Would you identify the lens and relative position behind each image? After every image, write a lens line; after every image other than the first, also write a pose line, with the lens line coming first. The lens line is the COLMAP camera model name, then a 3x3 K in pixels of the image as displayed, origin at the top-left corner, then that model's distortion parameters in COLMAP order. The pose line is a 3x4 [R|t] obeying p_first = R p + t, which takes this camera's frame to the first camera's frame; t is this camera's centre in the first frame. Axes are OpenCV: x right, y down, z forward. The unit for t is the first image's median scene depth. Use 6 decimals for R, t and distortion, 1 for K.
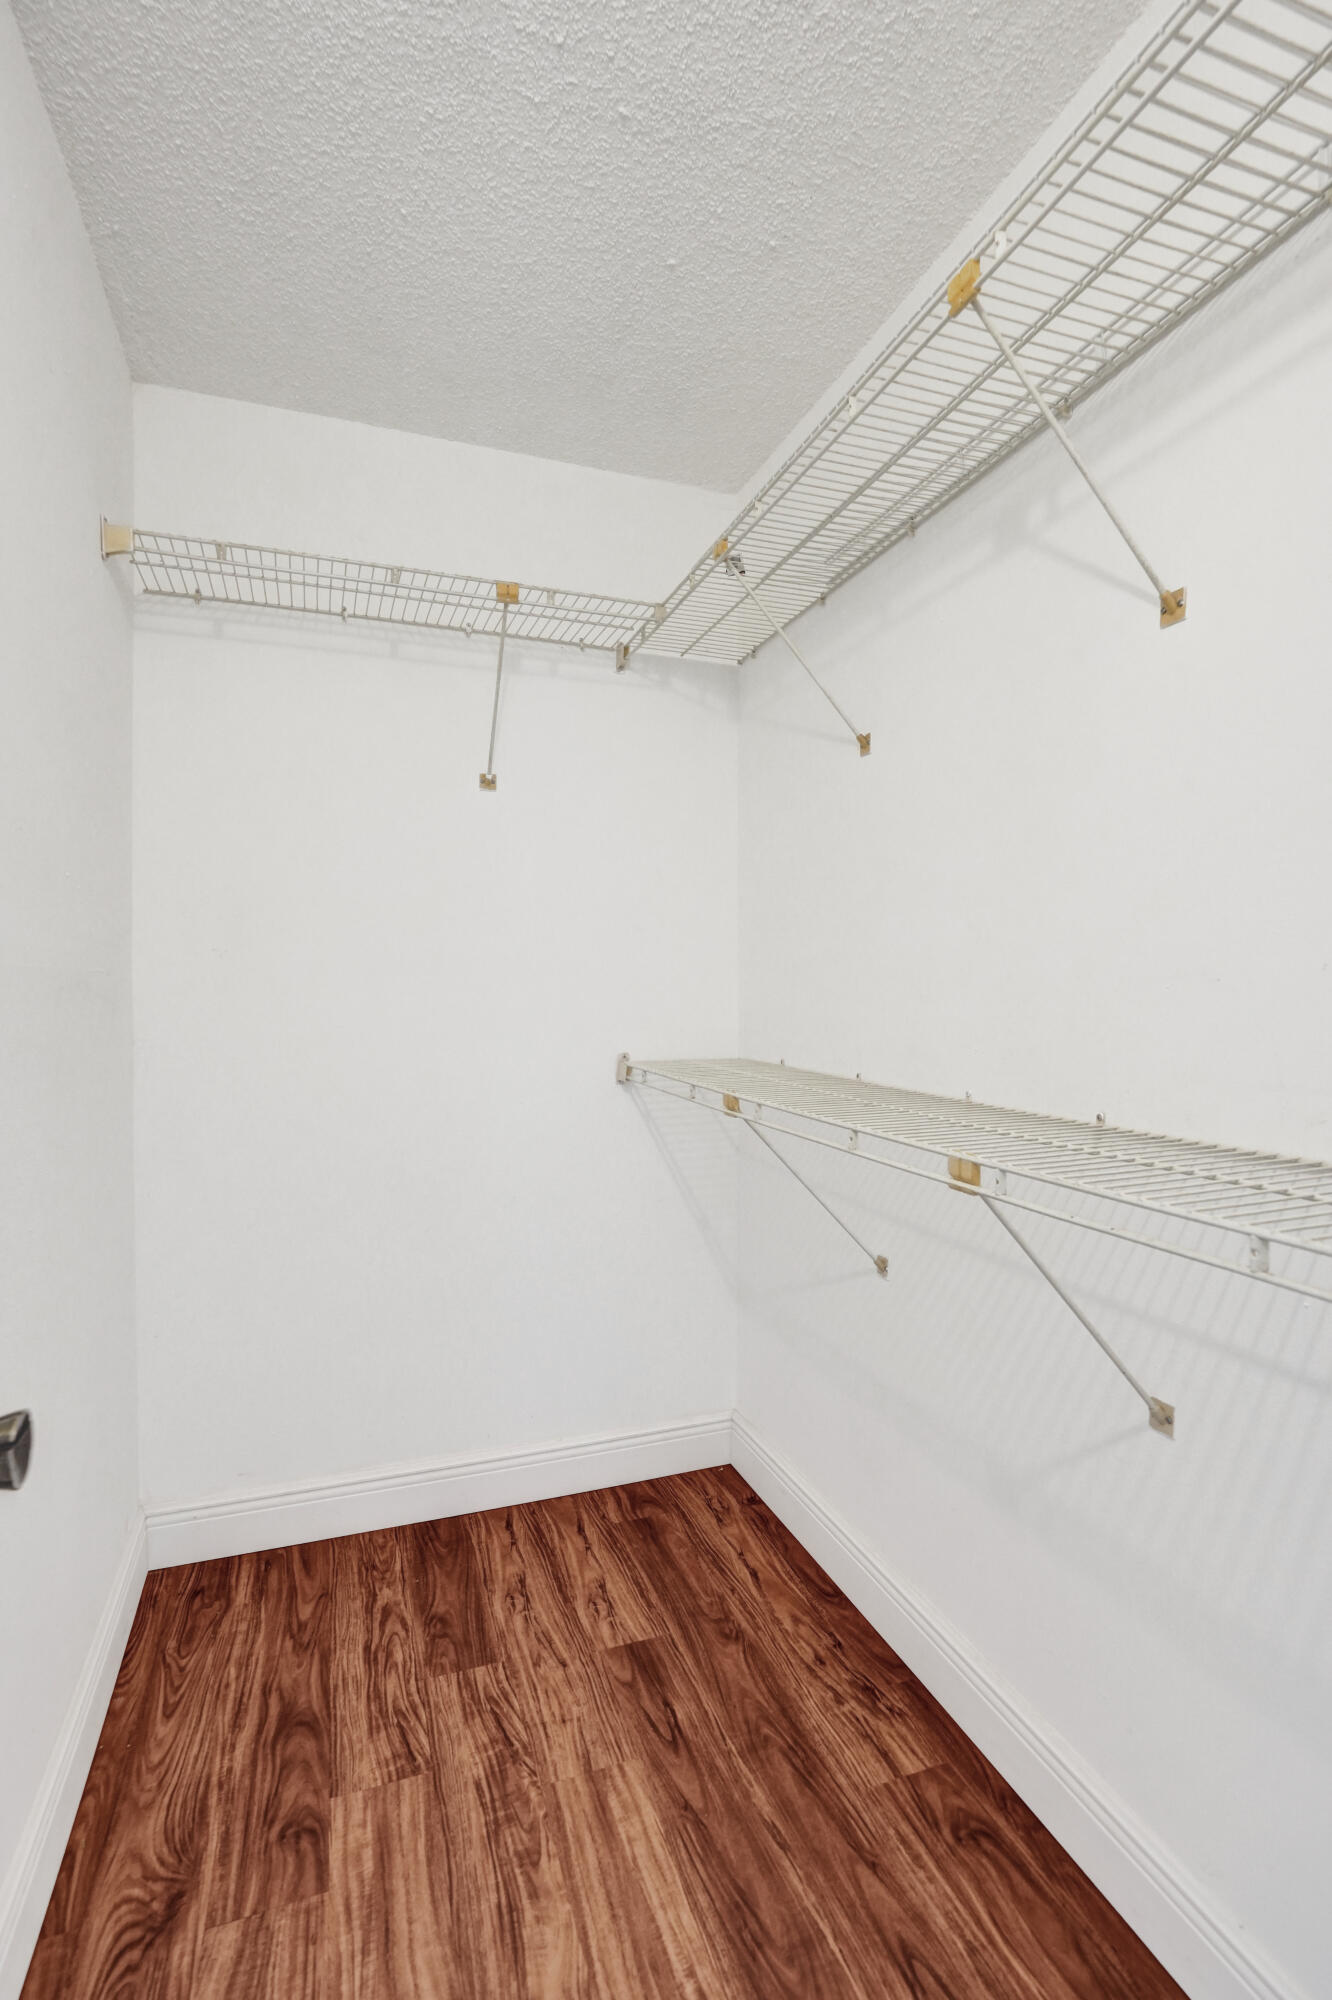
lens RADIAL K [[959.4, 0, 650.0], [0, 959.4, 1048.3], [0, 0, 1]] dist [-0.045477, 0.019096]
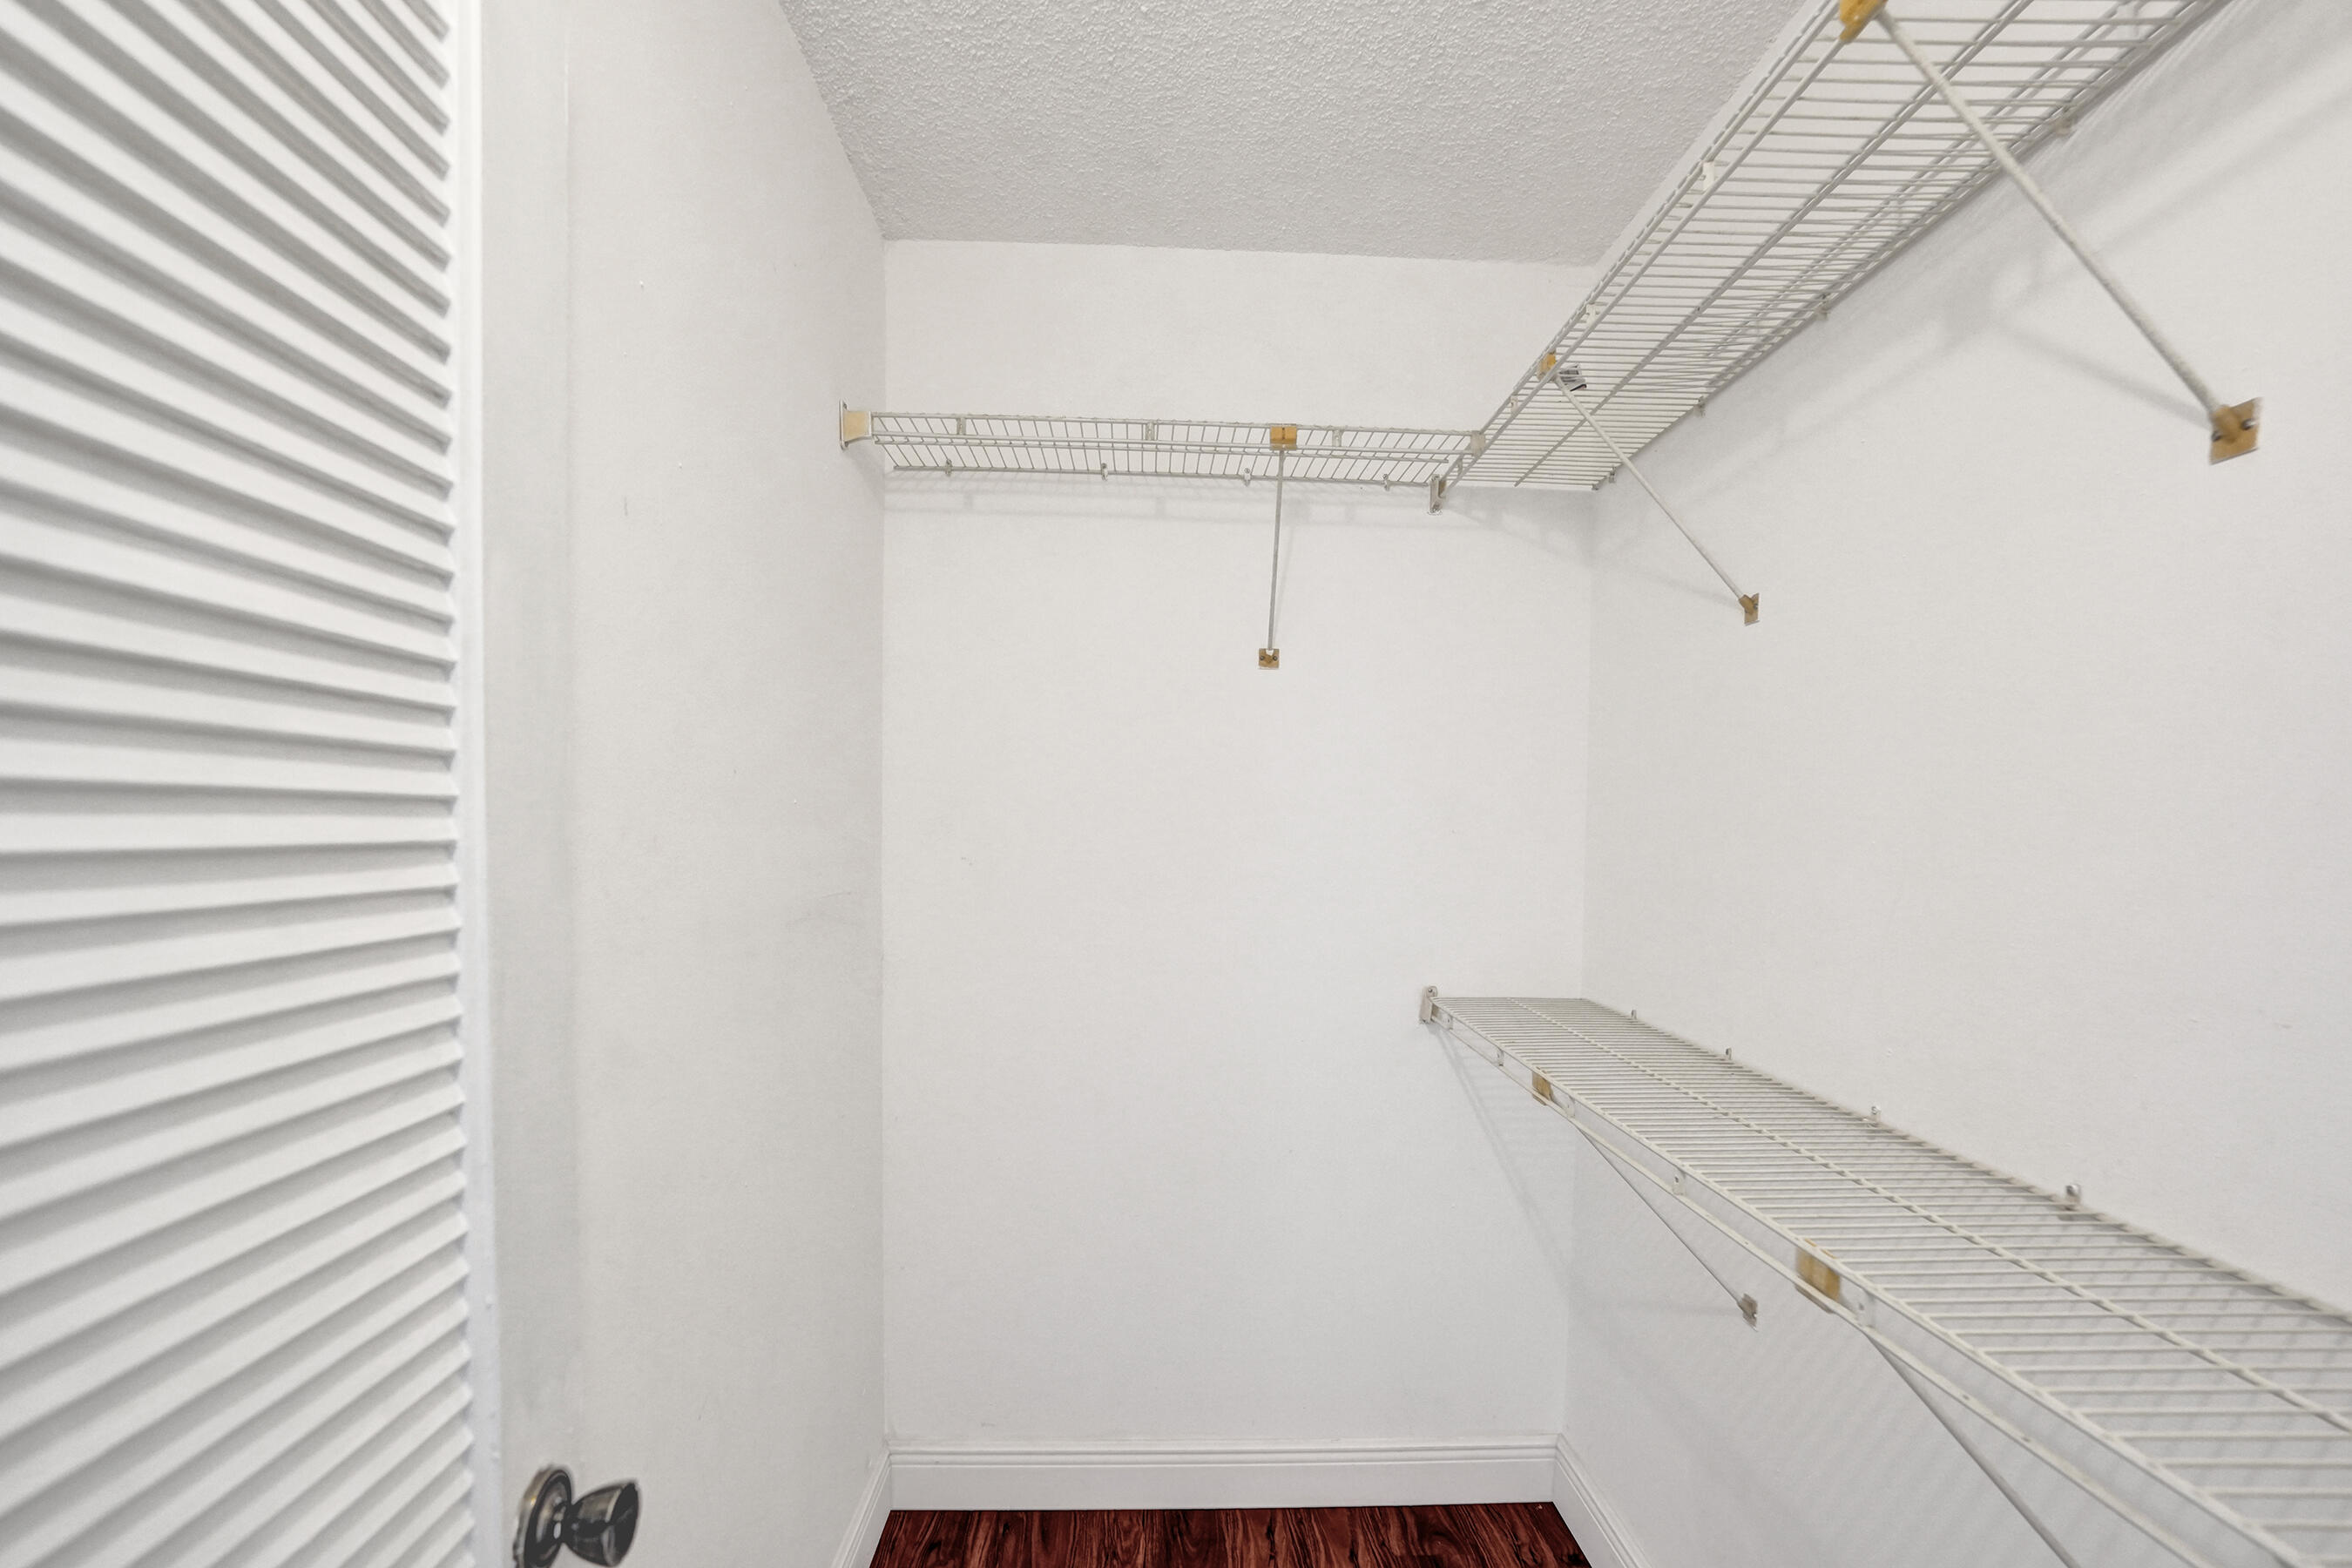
lens RADIAL K [[1128.2, 0, 1168.9], [0, 1128.2, 931.4], [0, 0, 1]] dist [-0.045477, 0.019096]
pose [[0.950779, 0.034868, -0.307903, 0.068282], [-0.026608, 0.999166, 0.030987, -0.081192], [0.308726, -0.021269, 0.950913, 0.042894]]
